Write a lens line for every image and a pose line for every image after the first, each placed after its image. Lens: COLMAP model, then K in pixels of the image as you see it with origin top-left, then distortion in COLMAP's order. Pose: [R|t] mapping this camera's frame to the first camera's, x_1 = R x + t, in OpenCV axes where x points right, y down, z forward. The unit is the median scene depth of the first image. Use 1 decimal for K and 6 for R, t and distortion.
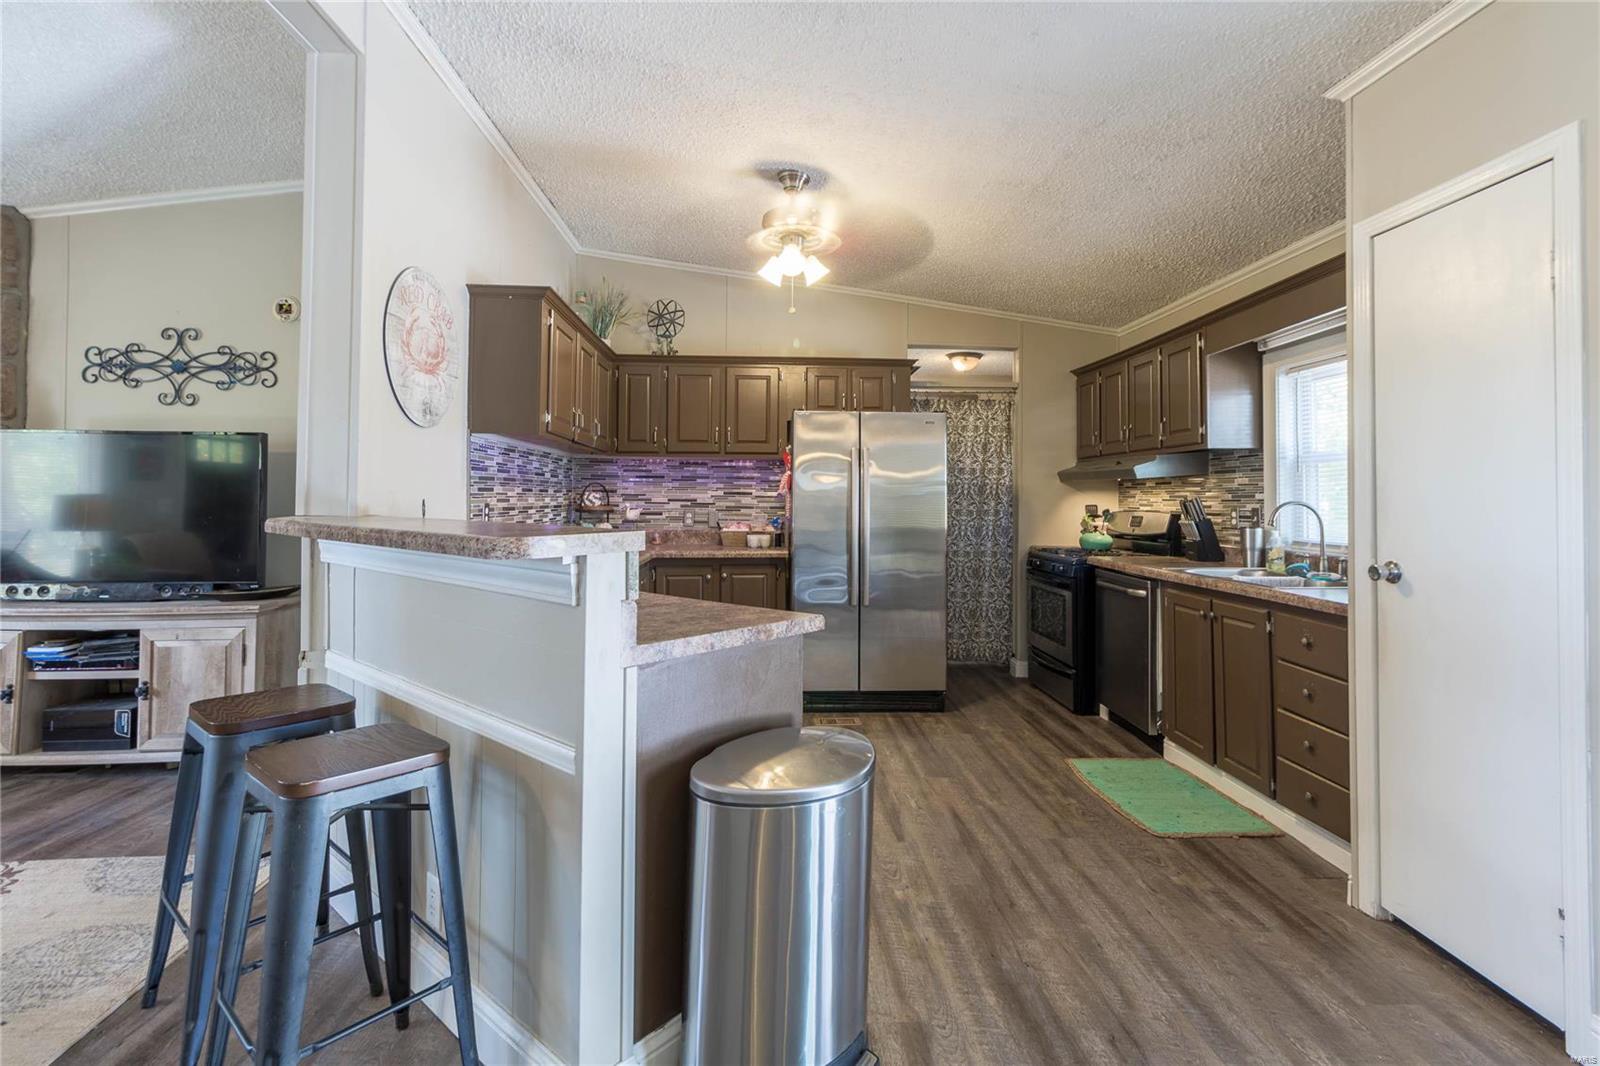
lens RADIAL K [[741.4, 0, 806.0], [0, 741.4, 483.6], [0, 0, 1]] dist [0.000258, 0.000310]
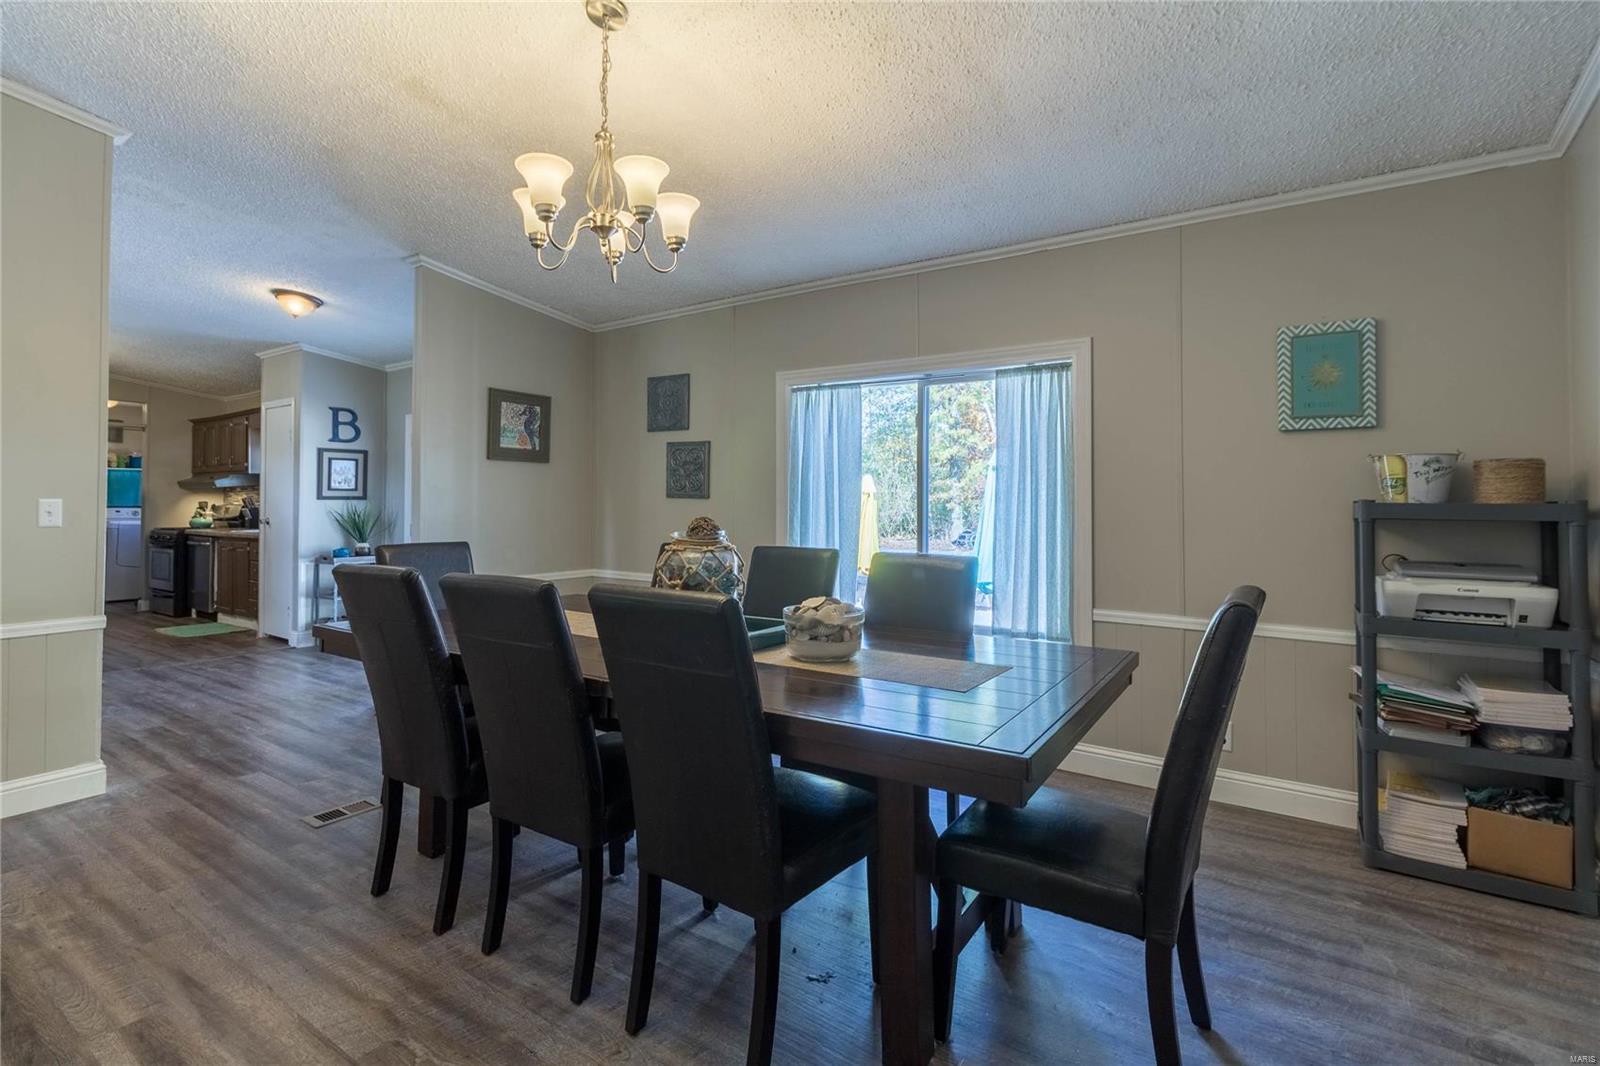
lens RADIAL K [[735.3, 0, 797.0], [0, 735.3, 492.6], [0, 0, 1]] dist [0.003814, 0.000492]
pose [[0.603758, 0.007975, 0.797128, -0.184902], [-0.016692, 0.999857, 0.002639, -0.025729], [-0.796993, -0.014899, 0.603805, -1.520344]]
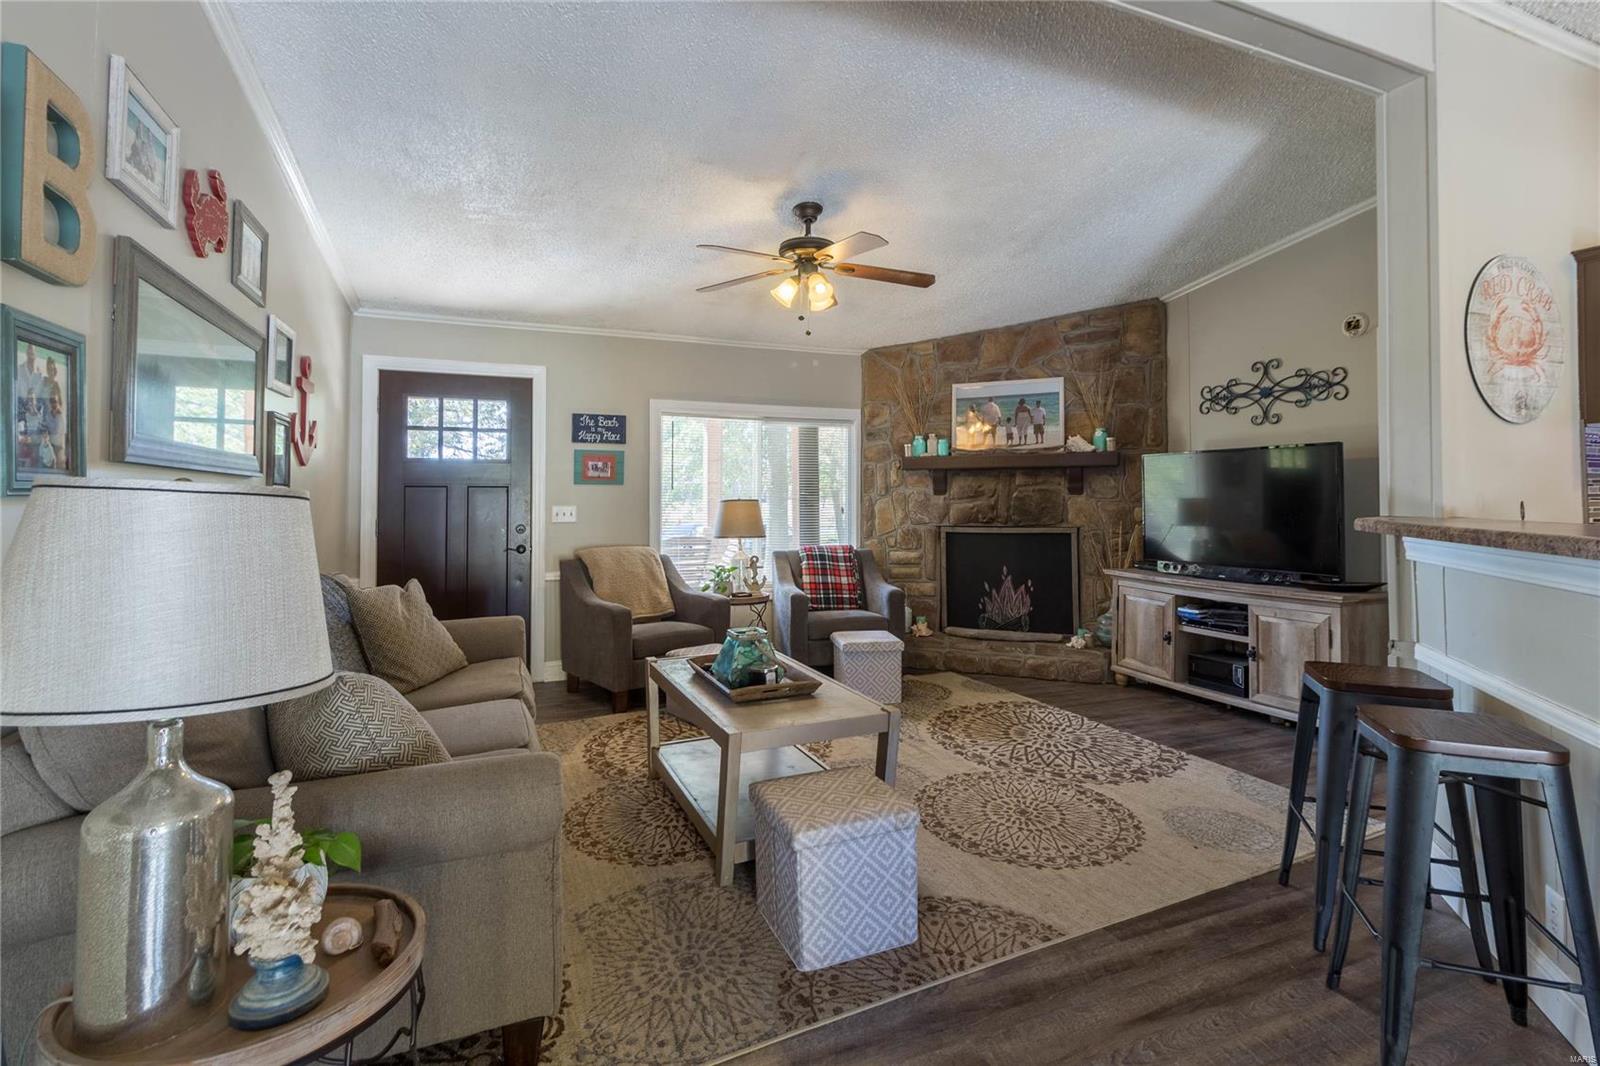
lens RADIAL K [[745.7, 0, 805.7], [0, 745.7, 482.0], [0, 0, 1]] dist [0.002496, -0.000381]
pose [[0.330411, -0.026971, -0.943452, 0.054249], [0.021476, 0.999548, -0.021054, -0.001951], [0.943593, -0.013305, 0.330841, -0.117114]]
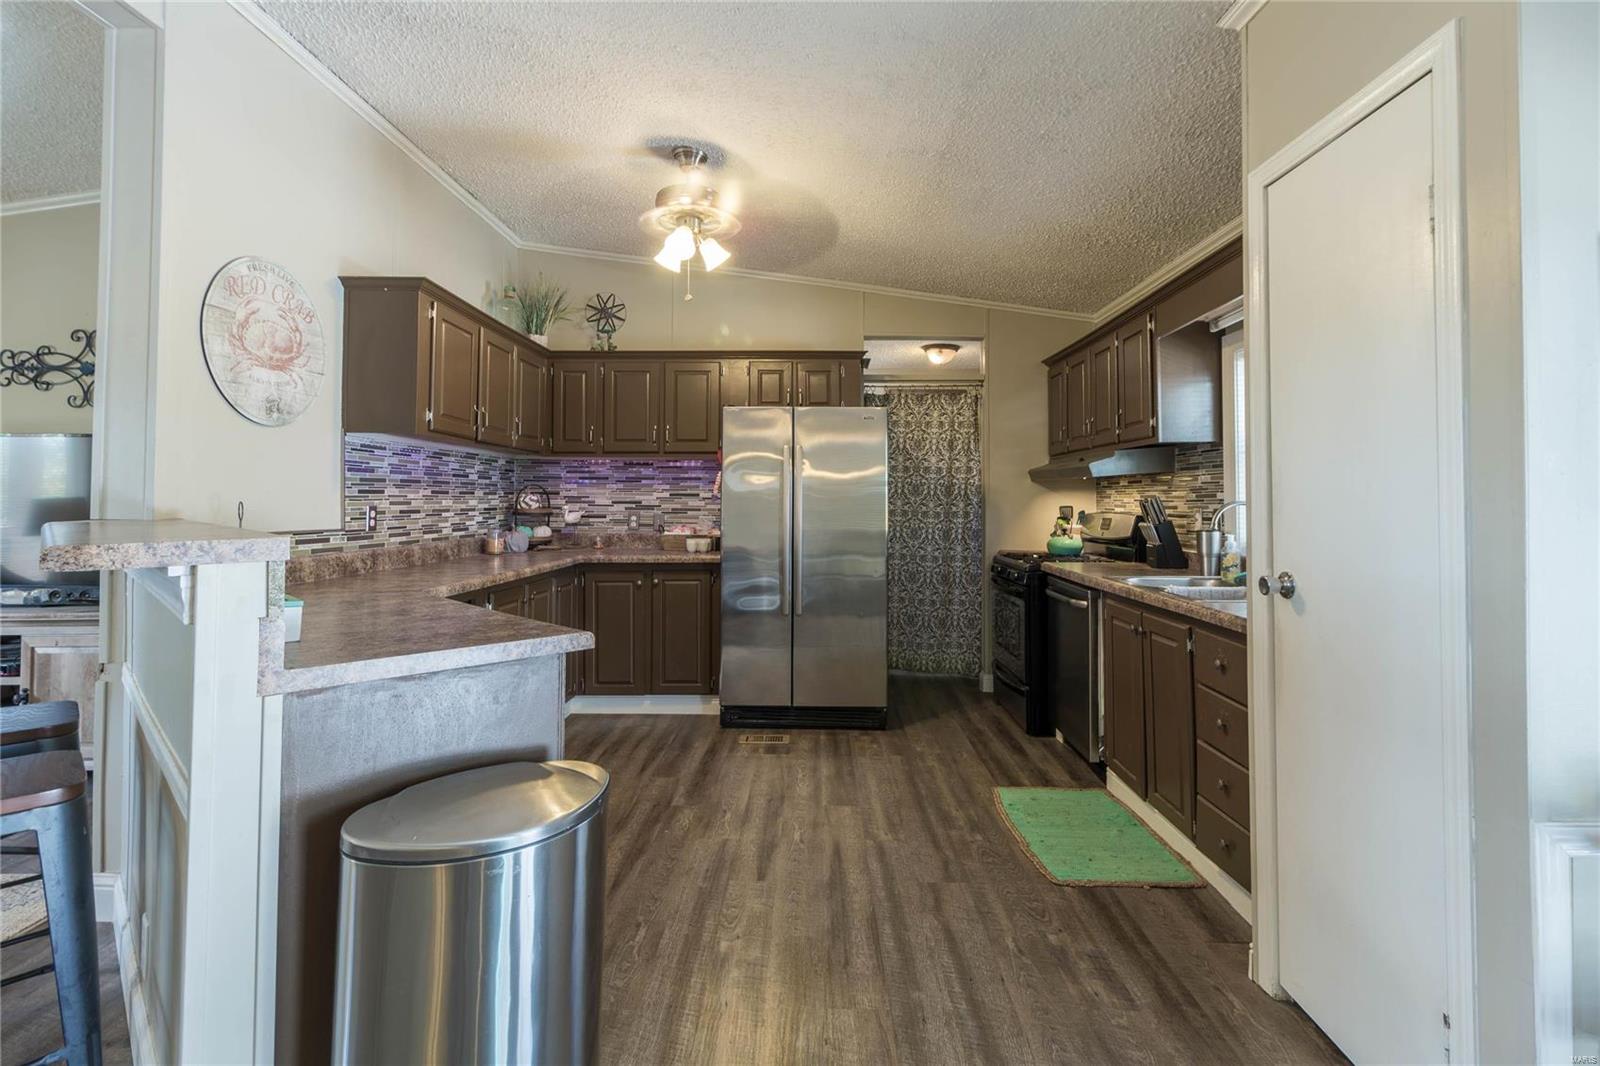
lens RADIAL K [[748.6, 0, 806.3], [0, 748.6, 482.6], [0, 0, 1]] dist [0.001974, -0.000310]
pose [[0.997631, -0.004997, -0.068613, 0.182282], [0.004723, 0.999980, -0.004154, 0.002845], [0.068632, 0.003820, 0.997635, 0.070600]]
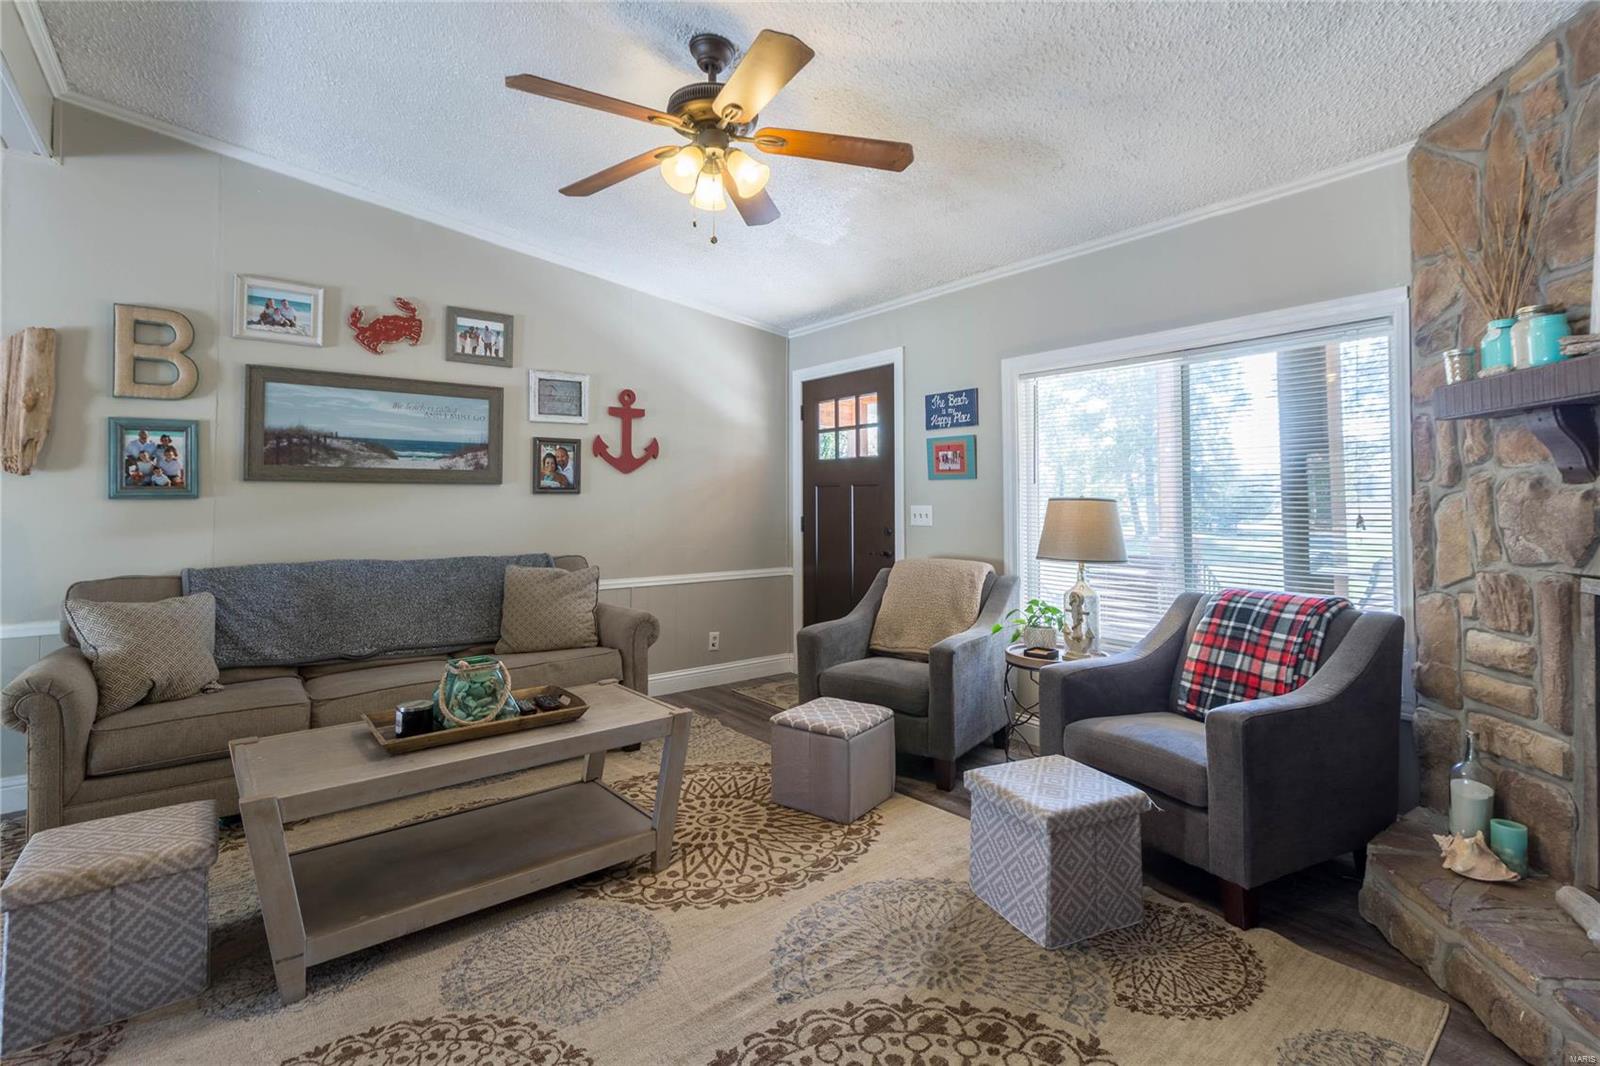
lens RADIAL K [[748.6, 0, 806.3], [0, 748.6, 482.6], [0, 0, 1]] dist [0.001974, -0.000310]
pose [[-0.821479, -0.015111, -0.570039, -0.593796], [0.010955, 0.999046, -0.042272, 0.014960], [0.570134, -0.040970, -0.820530, 0.799759]]
